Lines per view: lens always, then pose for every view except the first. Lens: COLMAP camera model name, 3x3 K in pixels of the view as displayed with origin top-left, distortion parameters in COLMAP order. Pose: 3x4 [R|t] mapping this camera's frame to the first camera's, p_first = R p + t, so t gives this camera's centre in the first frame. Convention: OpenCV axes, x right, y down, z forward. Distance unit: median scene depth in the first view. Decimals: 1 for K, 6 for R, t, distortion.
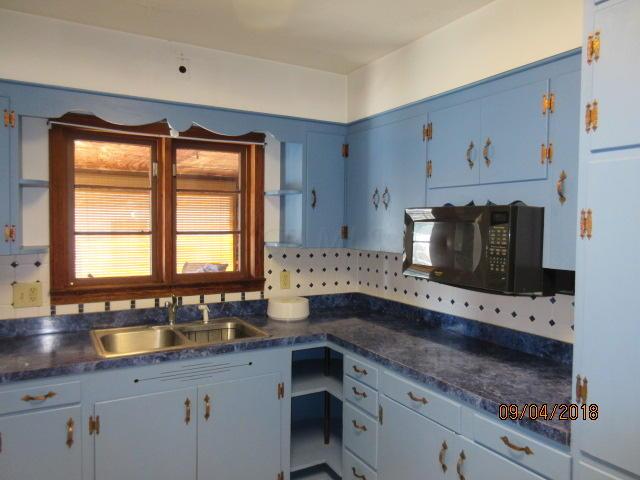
lens RADIAL K [[479.6, 0, 320.2], [0, 479.6, 239.2], [0, 0, 1]] dist [0.003016, -0.001404]
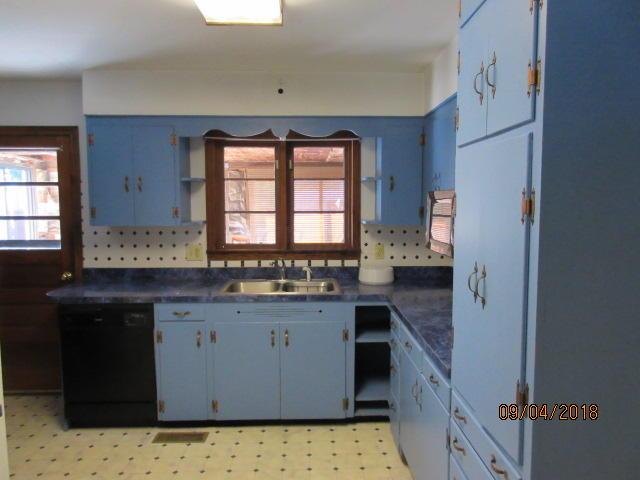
lens RADIAL K [[479.6, 0, 320.1], [0, 479.6, 240.7], [0, 0, 1]] dist [0.003016, -0.001404]
pose [[0.879817, 0.028150, -0.474478, 0.422392], [-0.006374, 0.998854, 0.047441, 0.002015], [0.475270, -0.038715, 0.878988, -0.138492]]
